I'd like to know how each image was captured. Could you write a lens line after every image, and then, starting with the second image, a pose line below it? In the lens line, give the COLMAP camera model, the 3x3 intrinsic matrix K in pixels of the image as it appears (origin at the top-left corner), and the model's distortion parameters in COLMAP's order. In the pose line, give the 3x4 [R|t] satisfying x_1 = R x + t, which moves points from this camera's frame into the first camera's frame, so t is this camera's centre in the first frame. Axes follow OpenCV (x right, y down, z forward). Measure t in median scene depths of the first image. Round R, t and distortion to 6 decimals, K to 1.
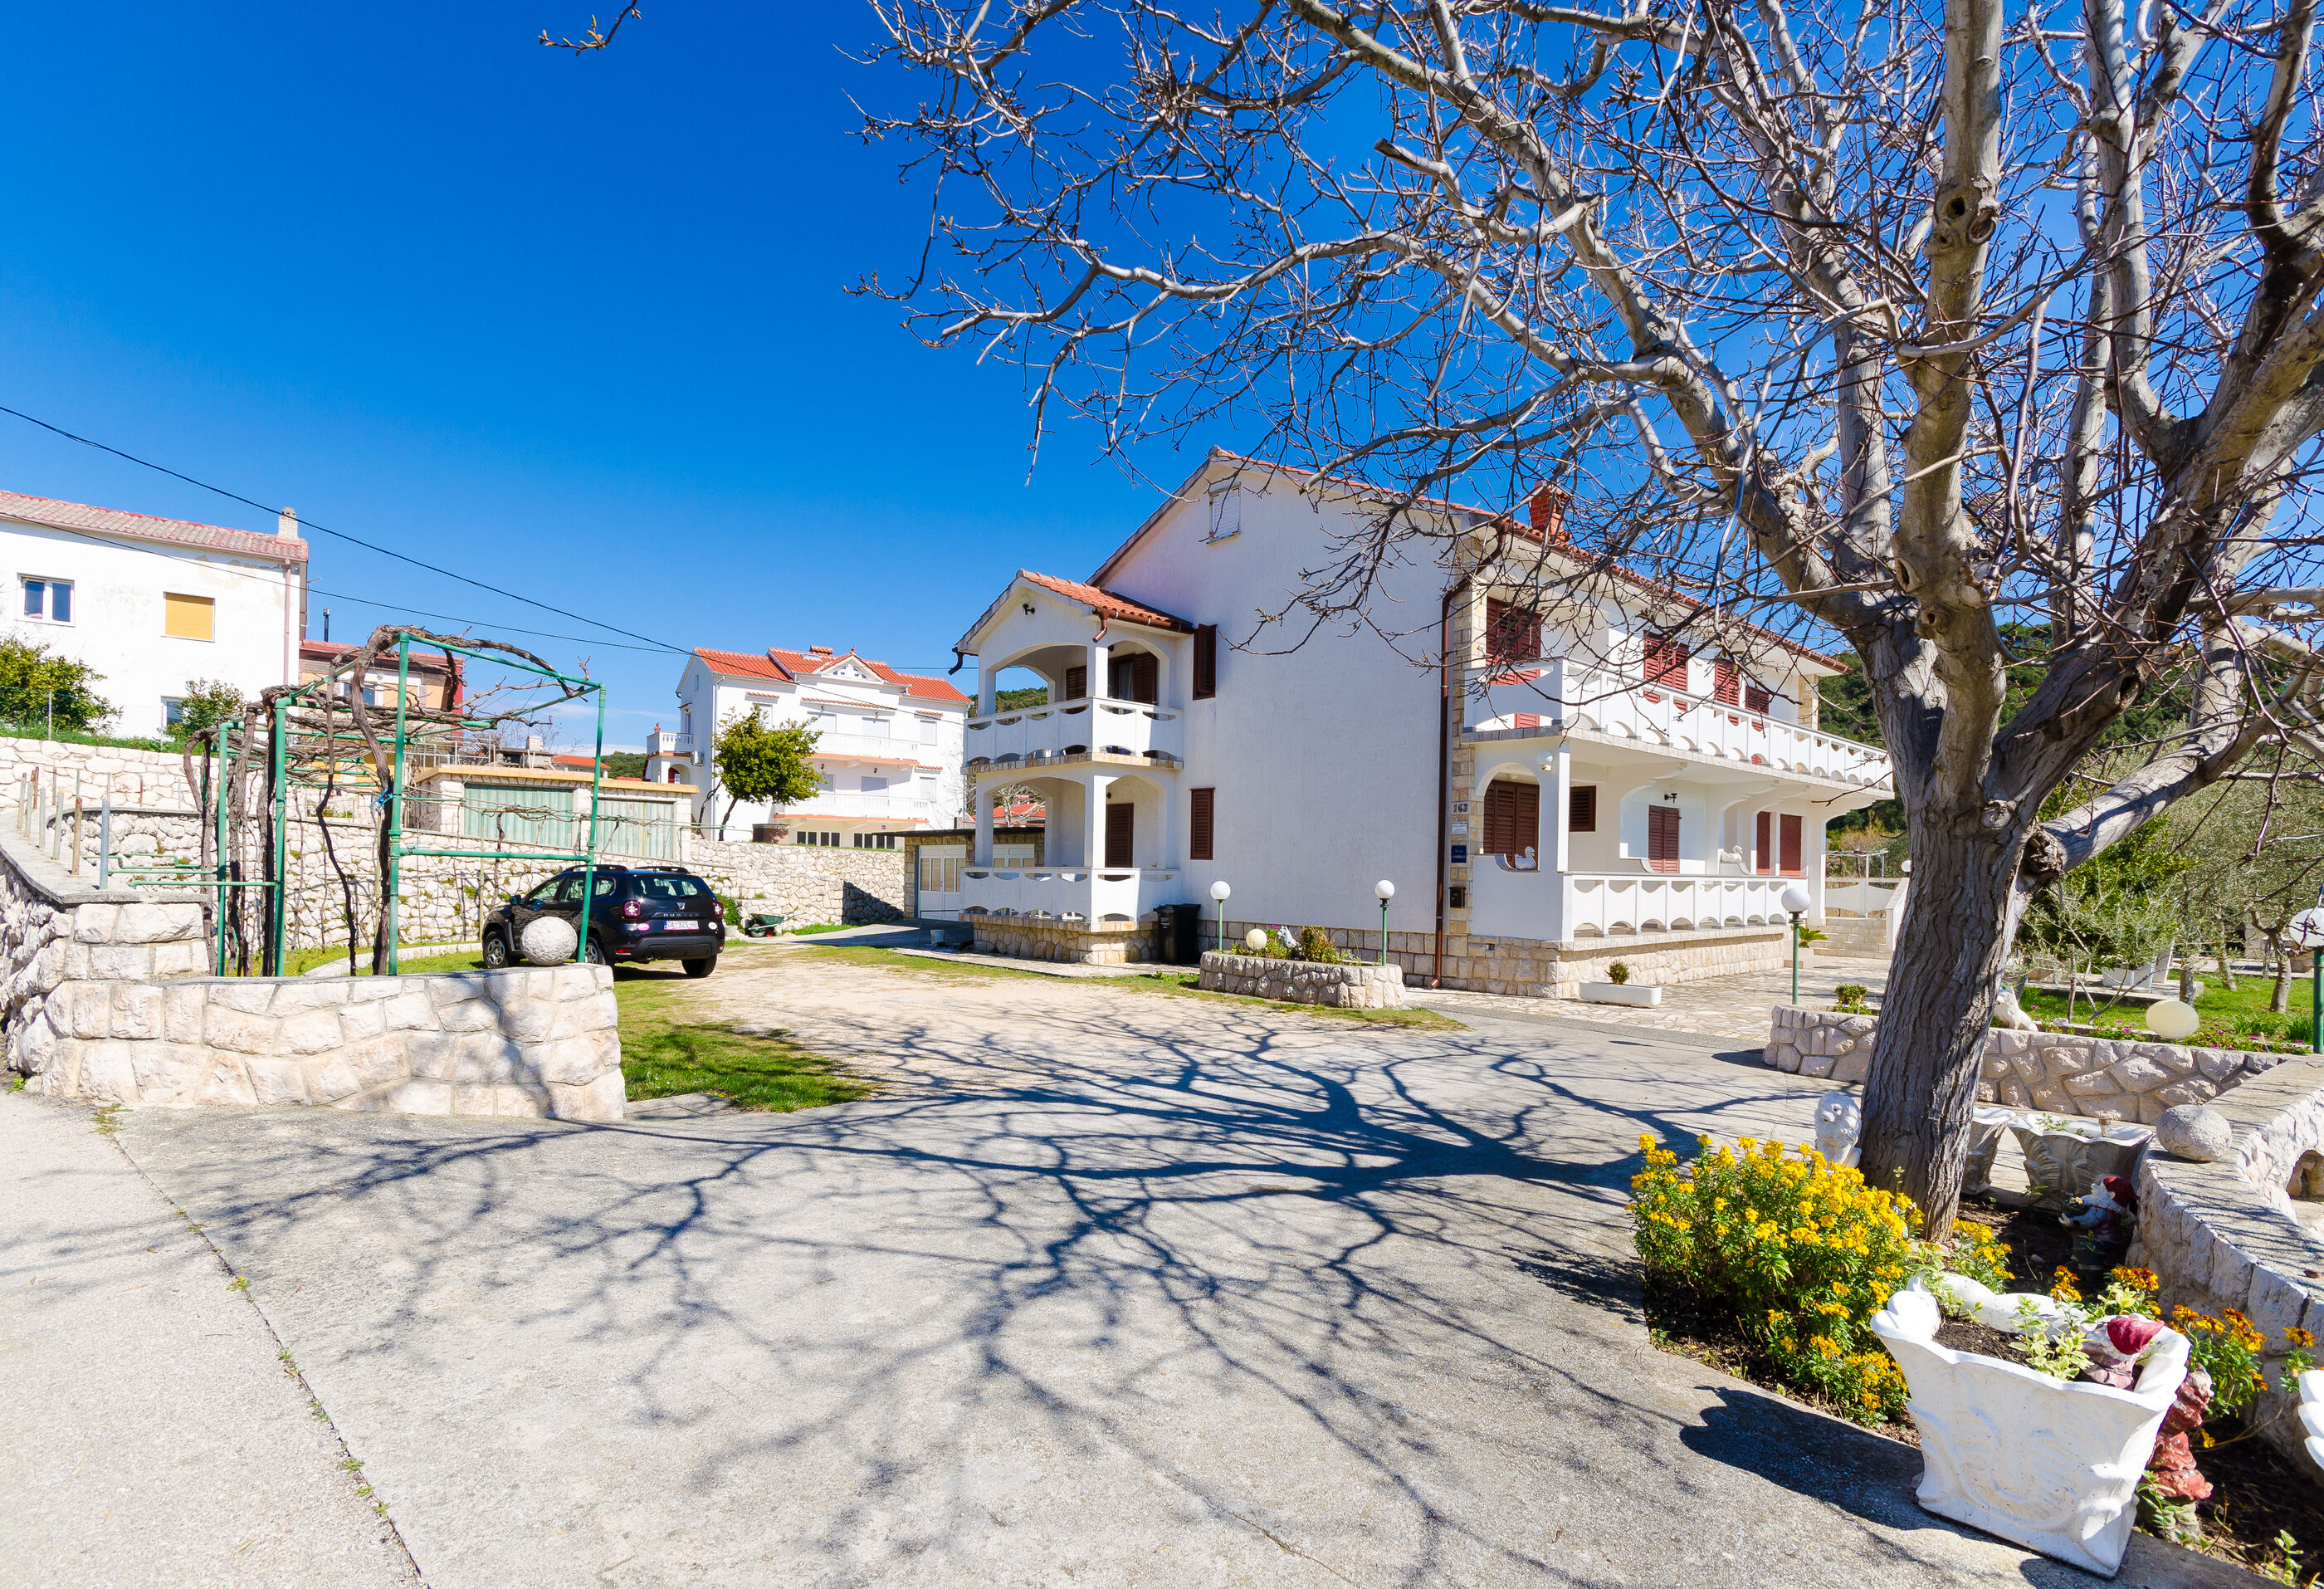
lens RADIAL K [[1058.5, 0, 1170.0], [0, 1058.5, 865.9], [0, 0, 1]] dist [0.008201, 0.000388]
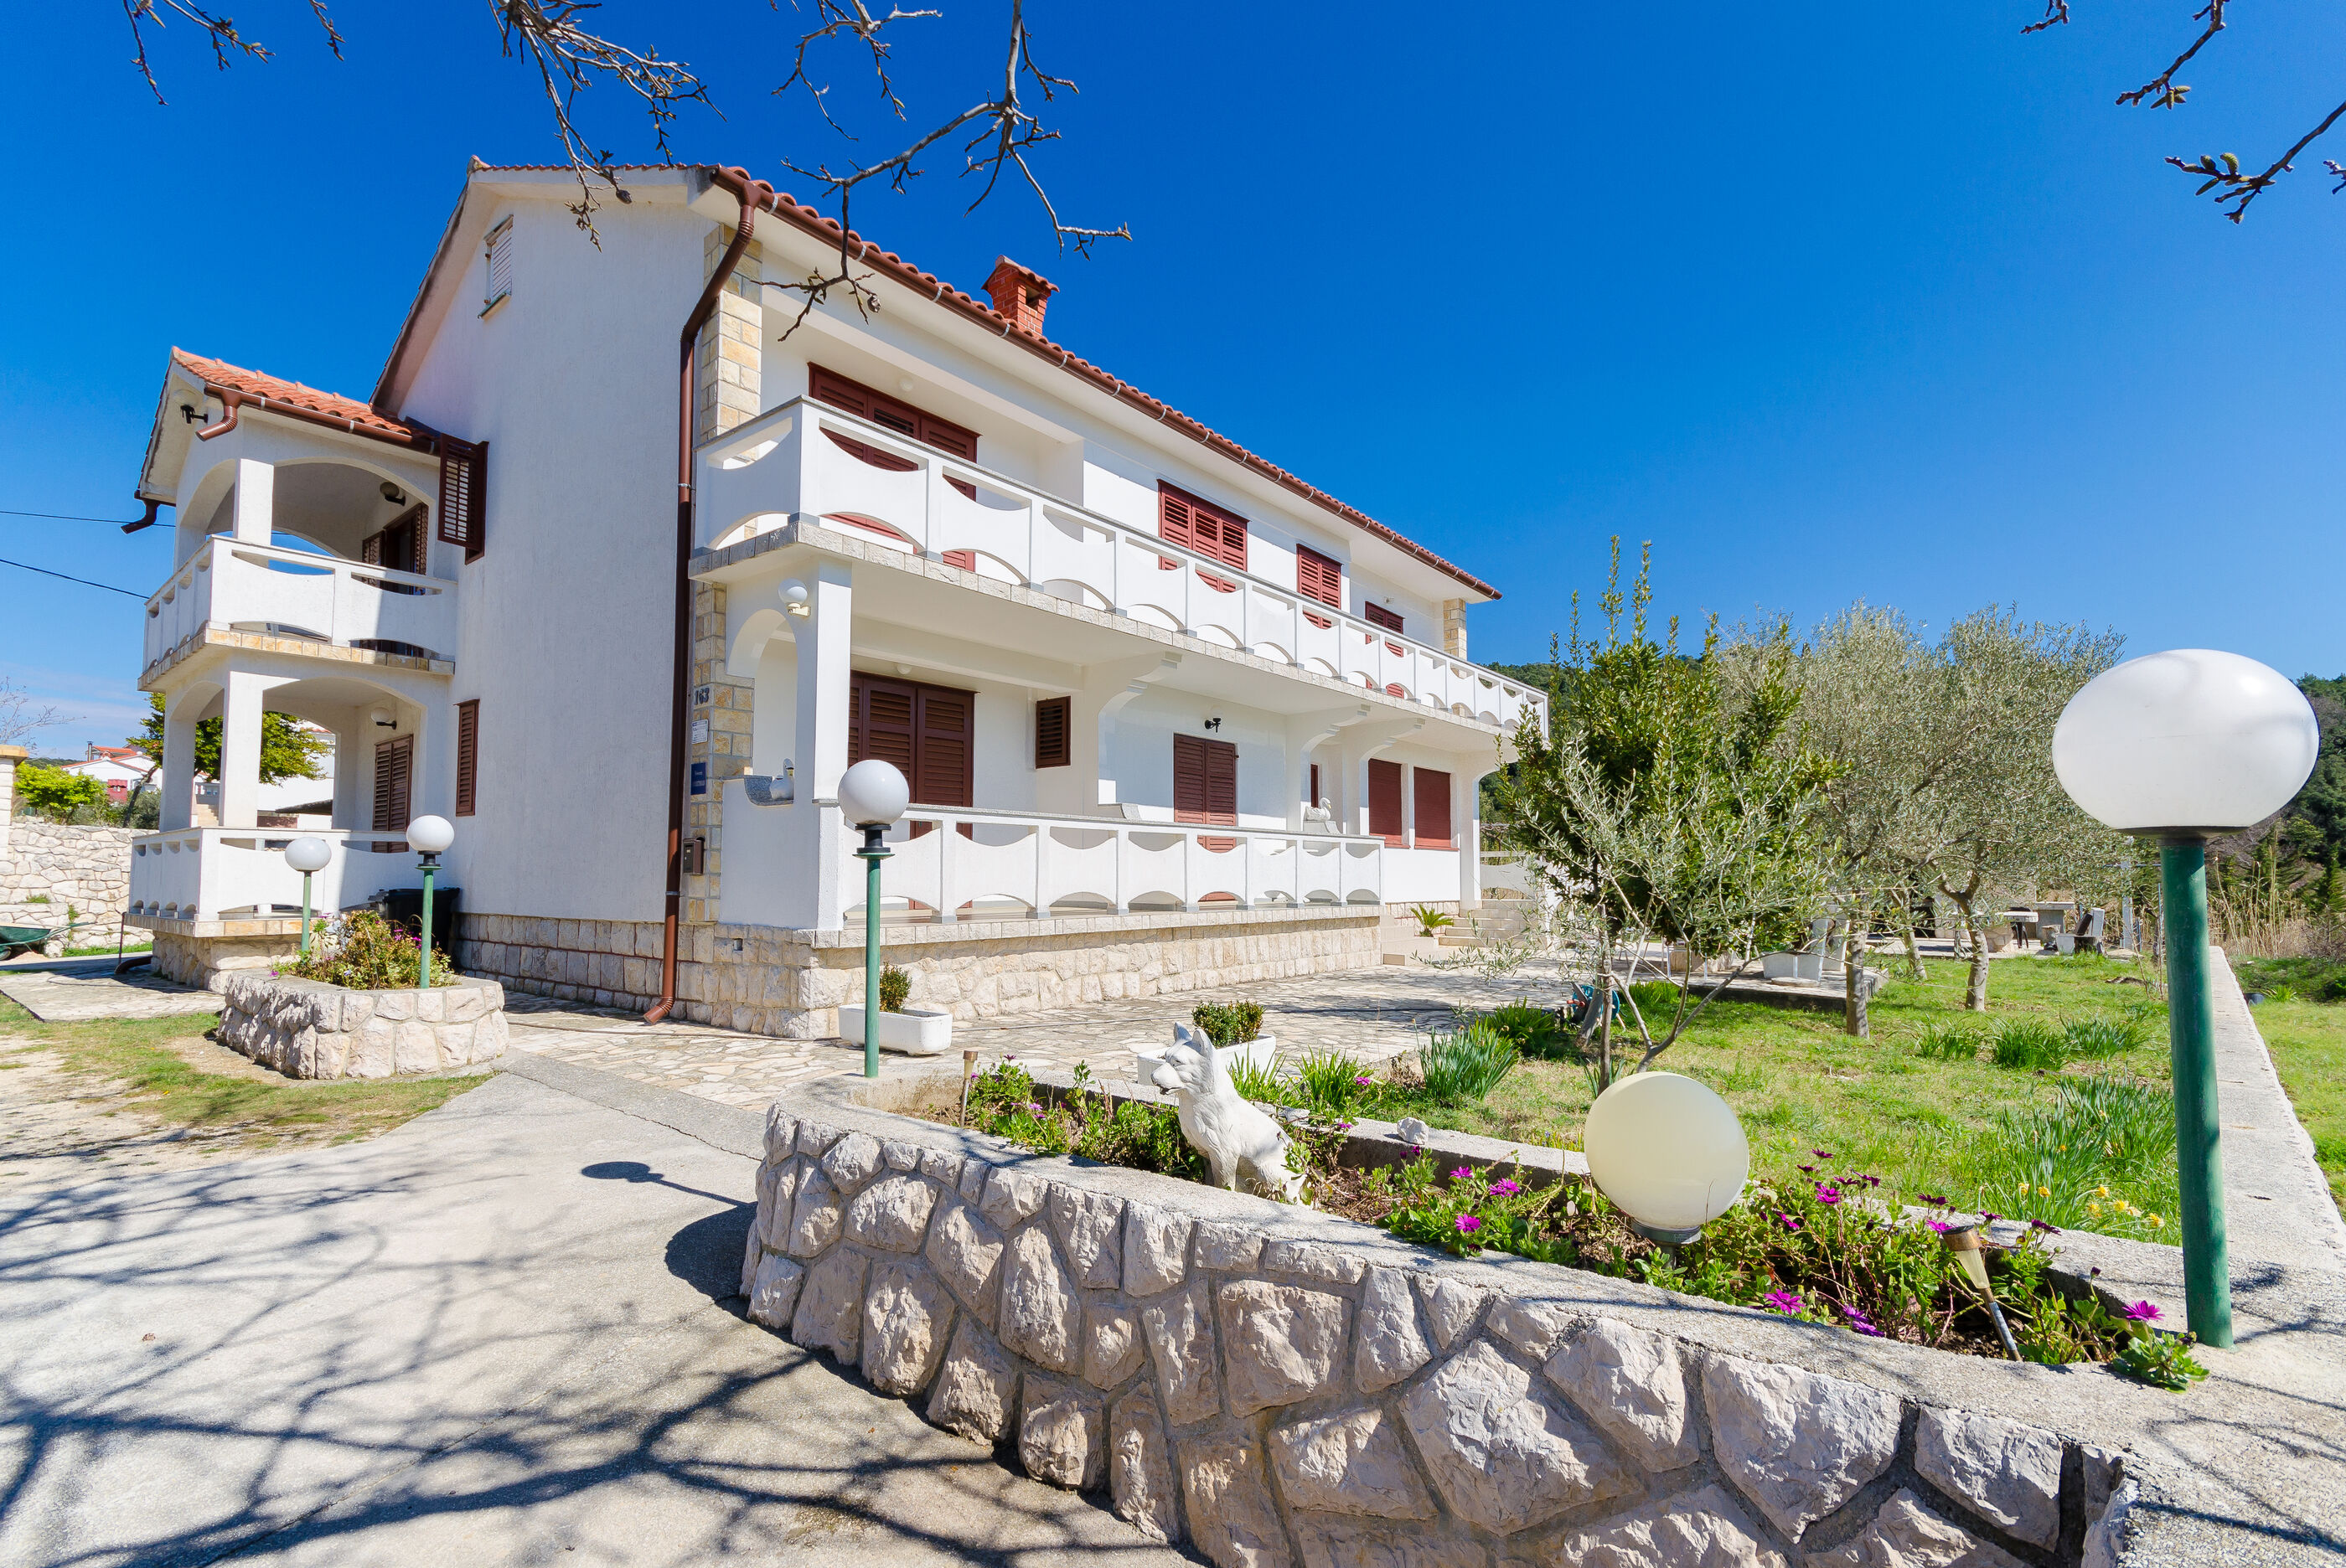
lens RADIAL K [[1033.1, 0, 1173.6], [0, 1033.1, 822.3], [0, 0, 1]] dist [0.008950, -0.000077]
pose [[0.987774, -0.006057, 0.155777, 0.359895], [0.013842, 0.998706, -0.048940, 0.034817], [-0.155279, 0.050498, 0.986579, 0.352479]]
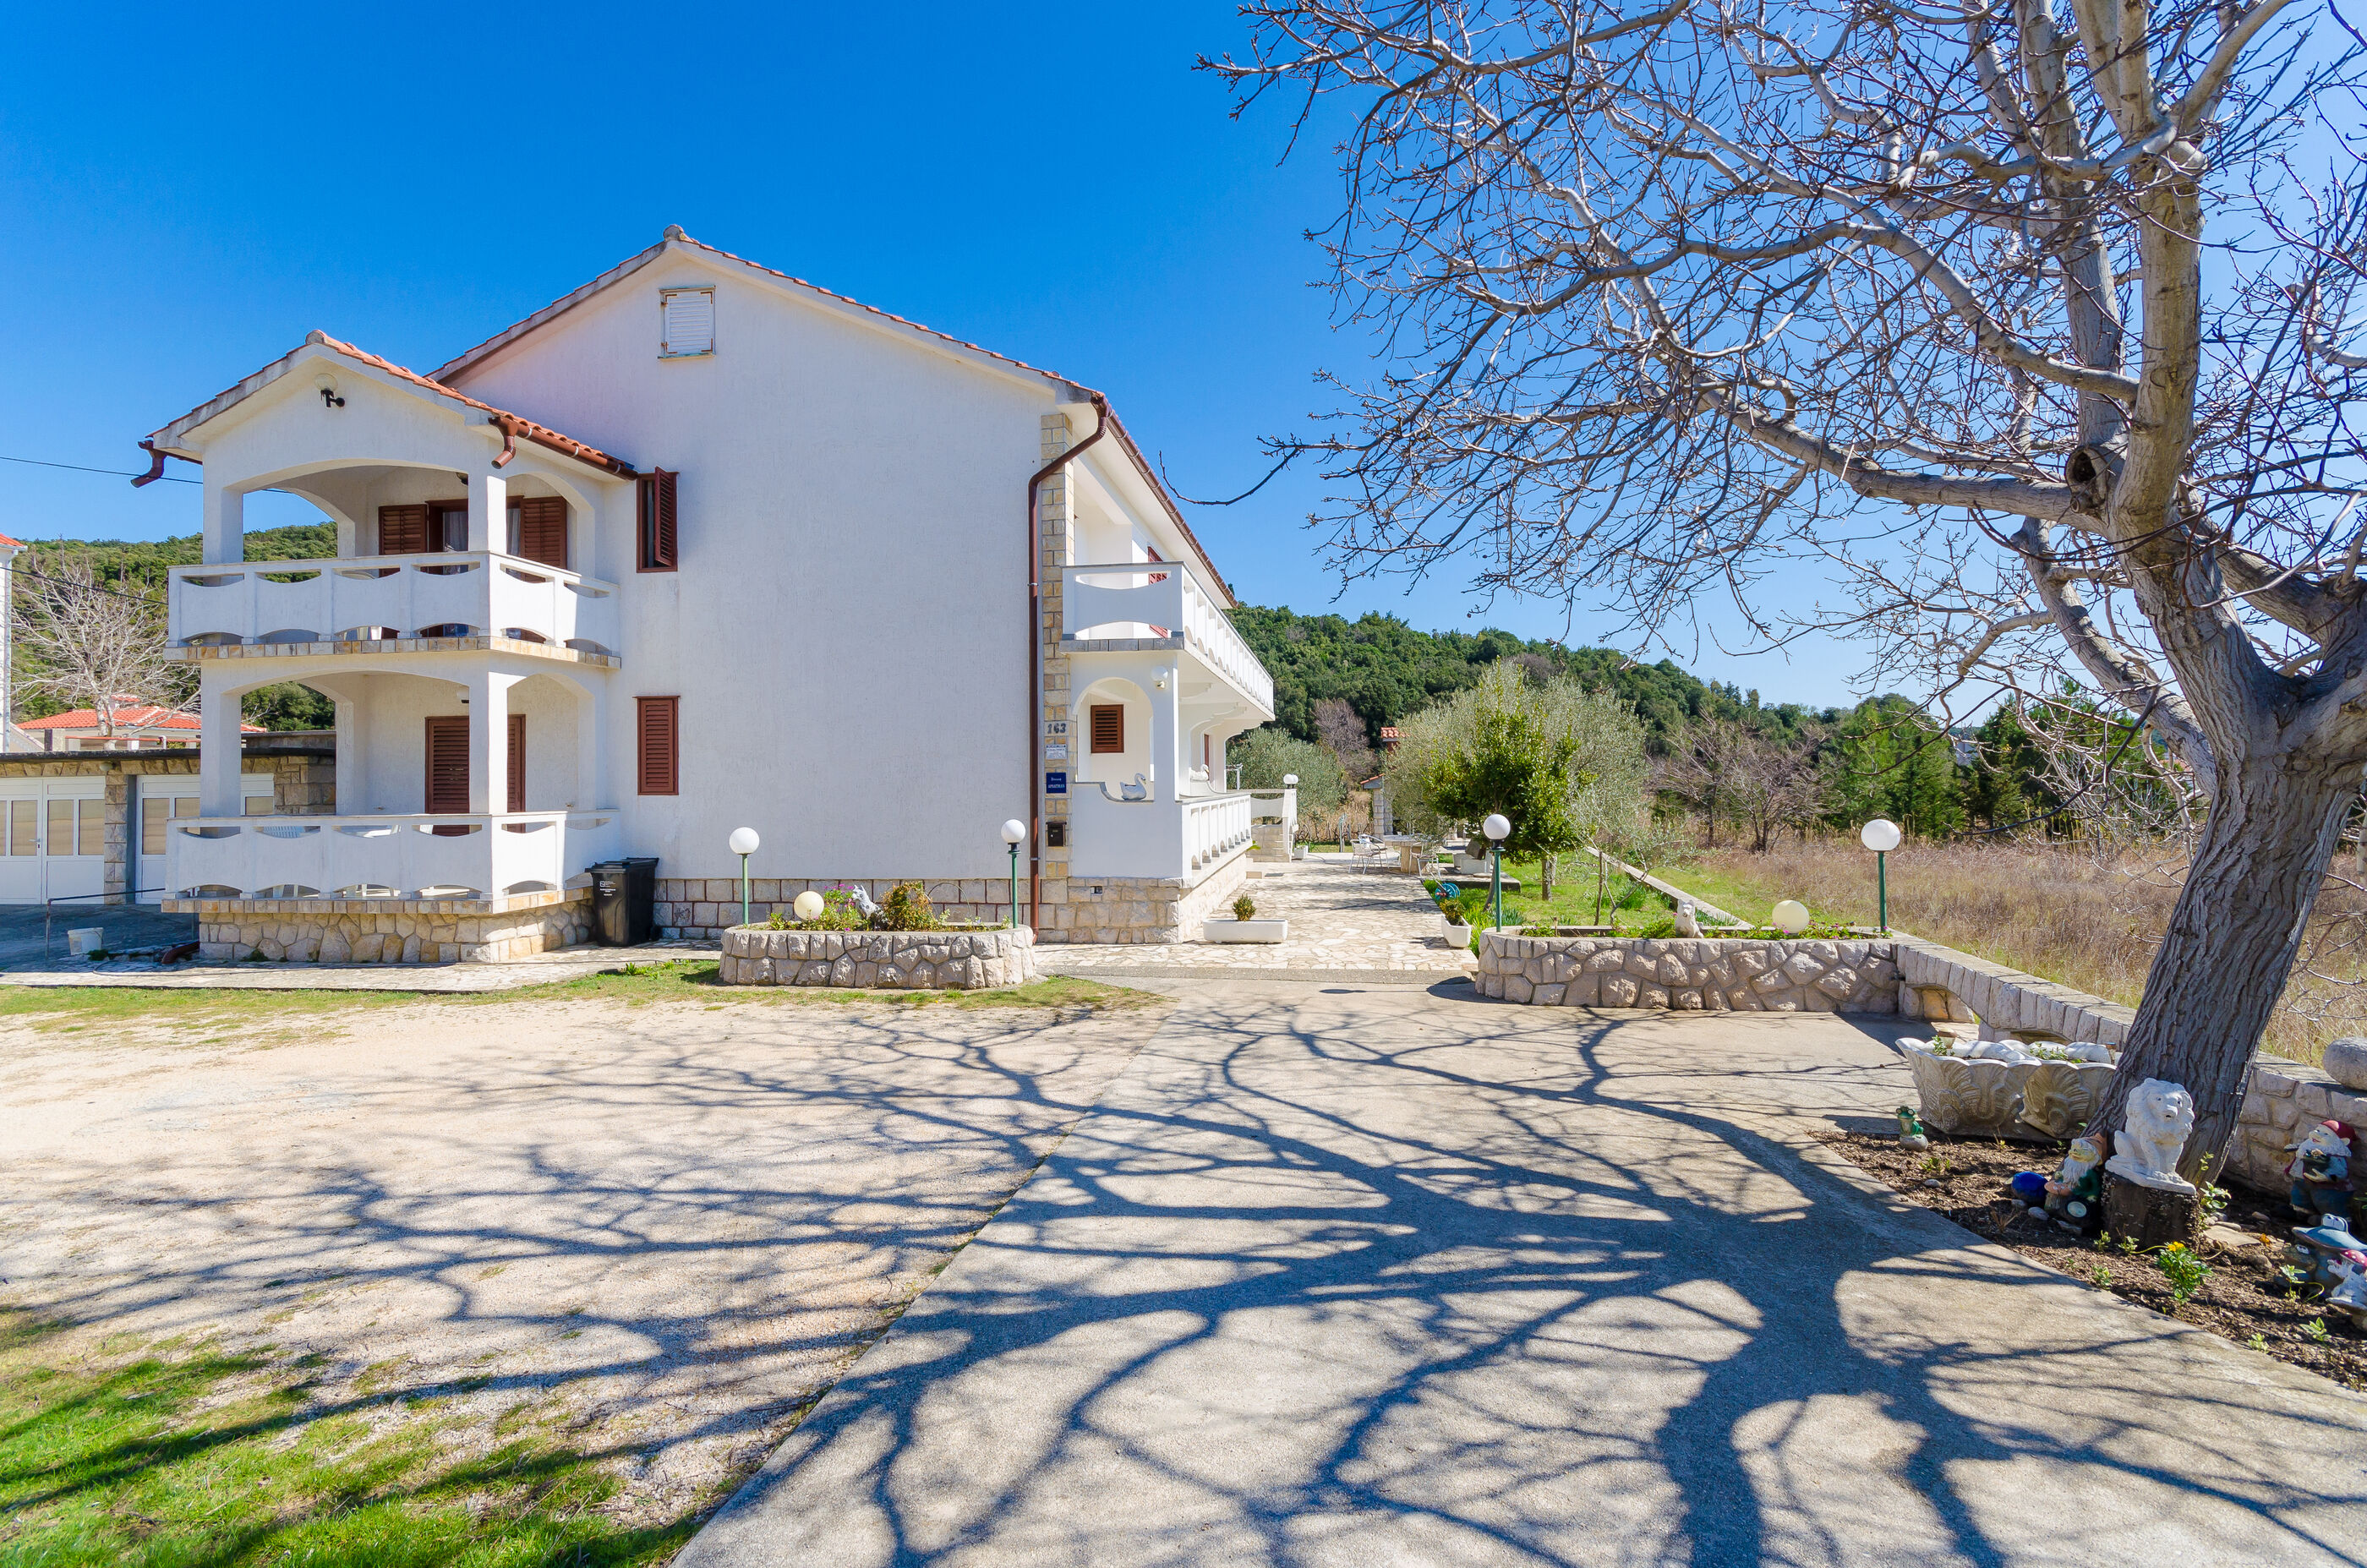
lens RADIAL K [[1059.8, 0, 1174.5], [0, 1059.8, 759.9], [0, 0, 1]] dist [0.005549, 0.001045]
pose [[0.781394, -0.011835, 0.623926, -0.151528], [0.022541, 0.999703, -0.009268, -0.016091], [-0.623631, 0.021306, 0.781429, 0.229894]]
